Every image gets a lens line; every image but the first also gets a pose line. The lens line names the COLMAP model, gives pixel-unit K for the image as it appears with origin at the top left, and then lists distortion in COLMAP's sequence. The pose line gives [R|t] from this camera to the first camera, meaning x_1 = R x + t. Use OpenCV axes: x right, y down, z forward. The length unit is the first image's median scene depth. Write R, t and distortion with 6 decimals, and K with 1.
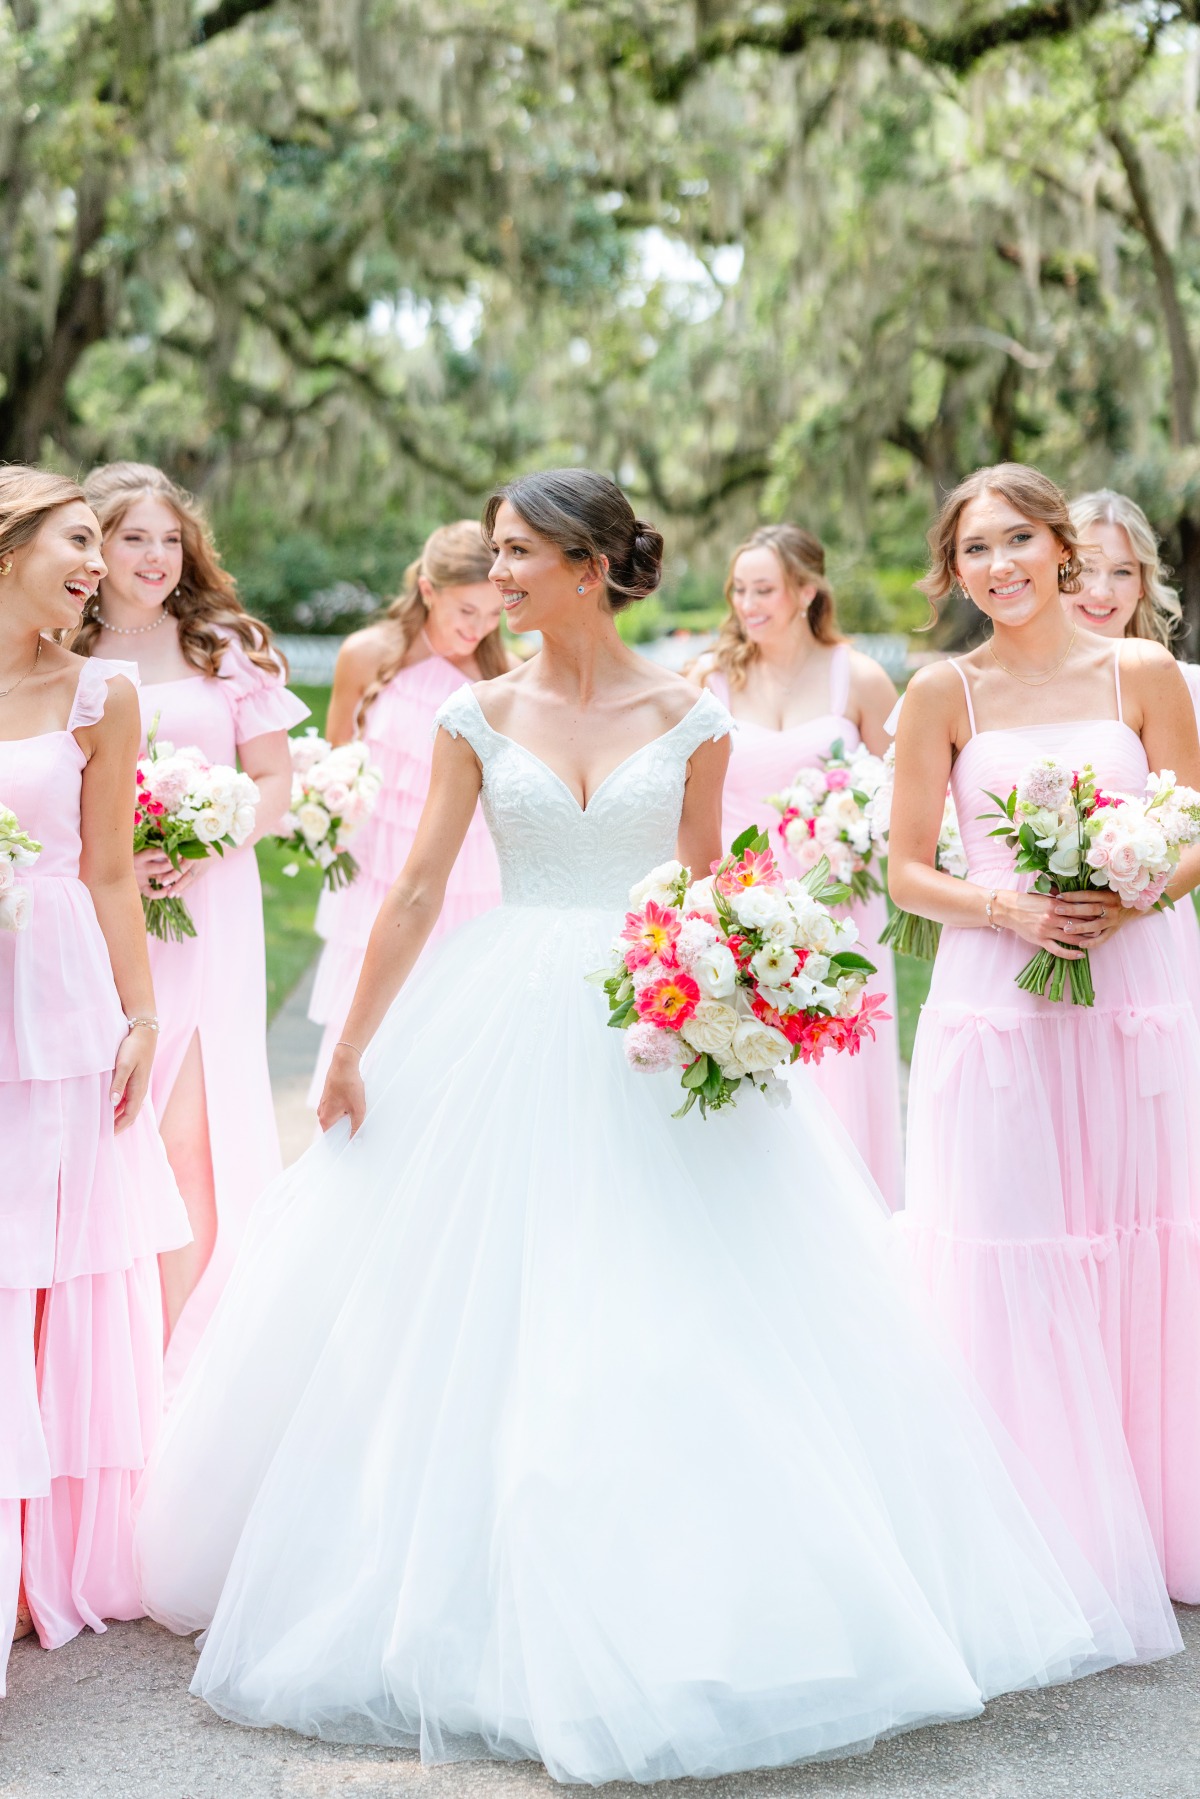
lens RADIAL K [[2380.9, 0, 601.8], [0, 2380.9, 902.0], [0, 0, 1]] dist [-0.073933, -0.007162]
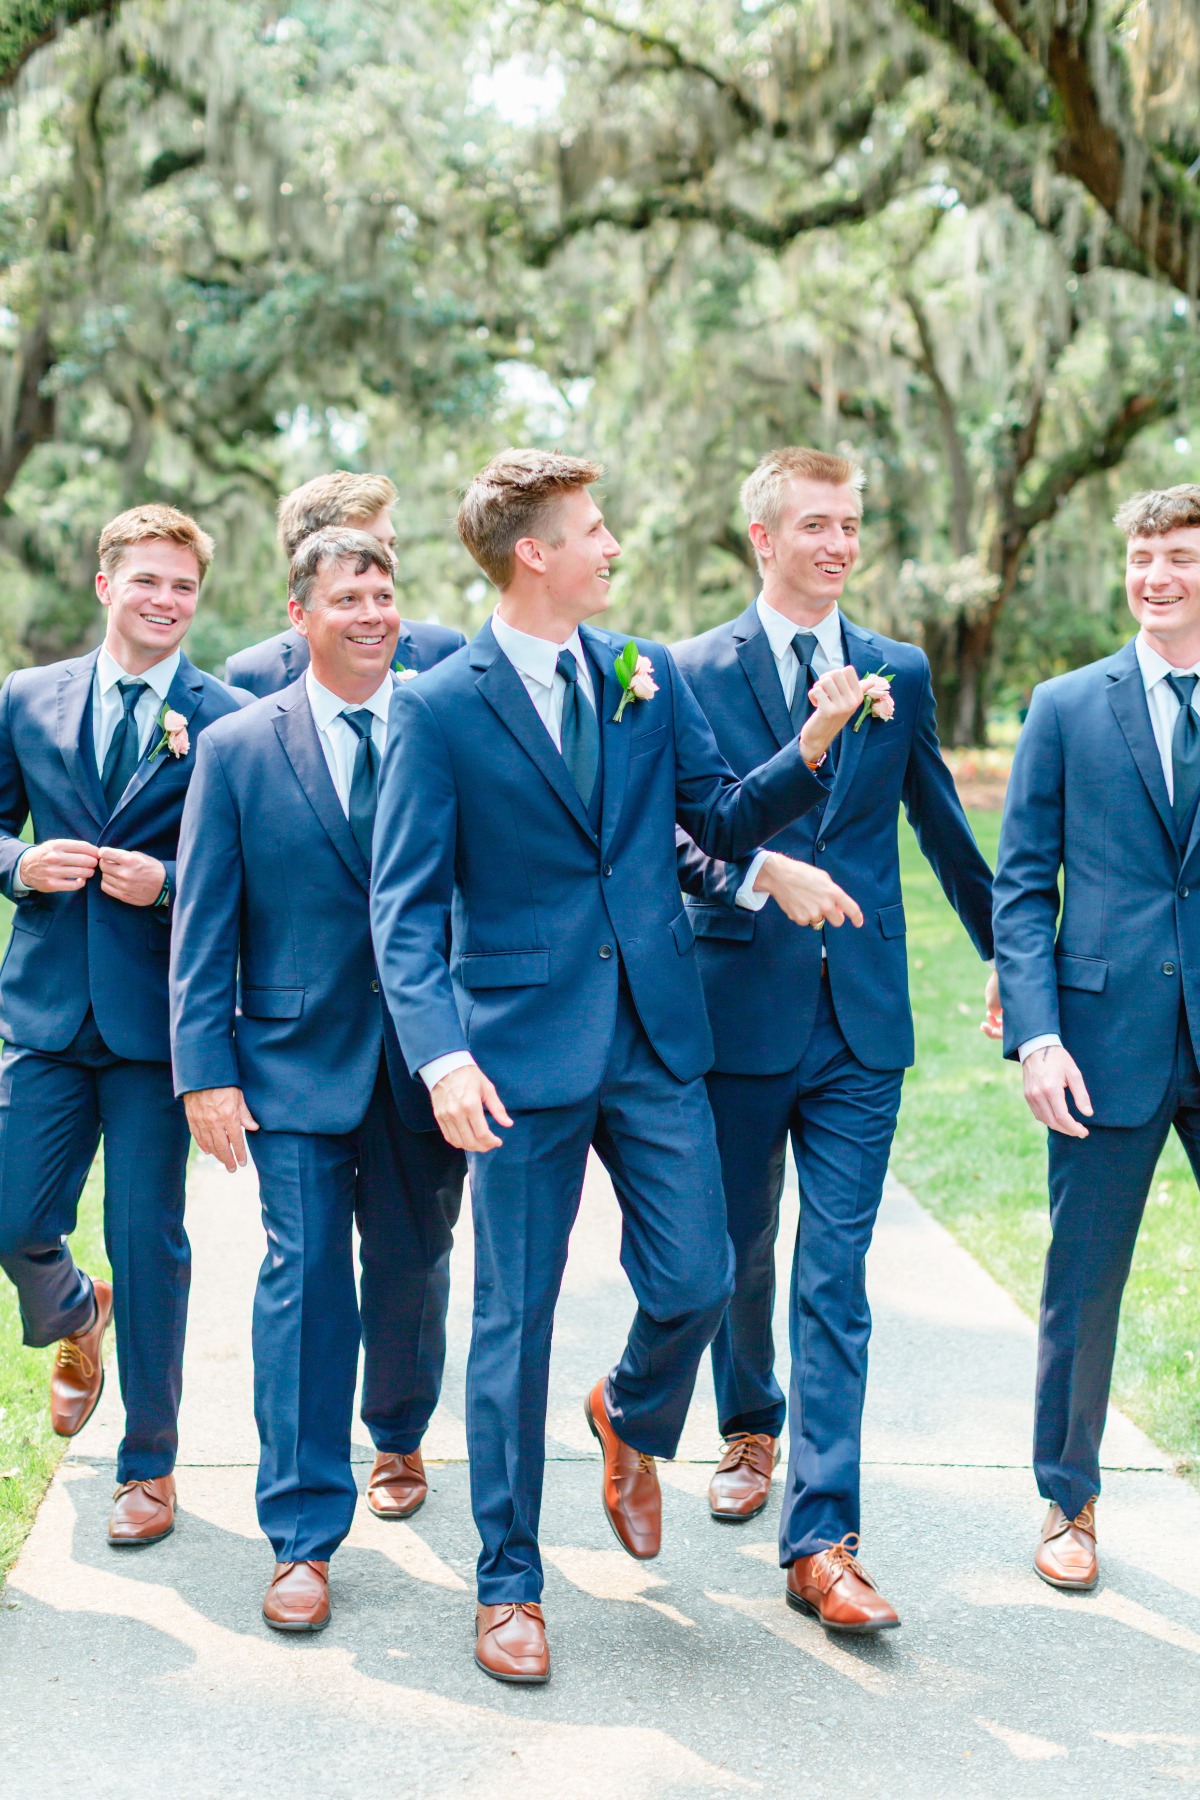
lens RADIAL K [[2382.2, 0, 601.8], [0, 2382.2, 902.5], [0, 0, 1]] dist [-0.073933, -0.007162]
pose [[0.996961, 0.007814, 0.077507, -0.027331], [-0.005684, 0.999601, -0.027669, 0.017285], [-0.077692, 0.027145, 0.996608, -0.179847]]
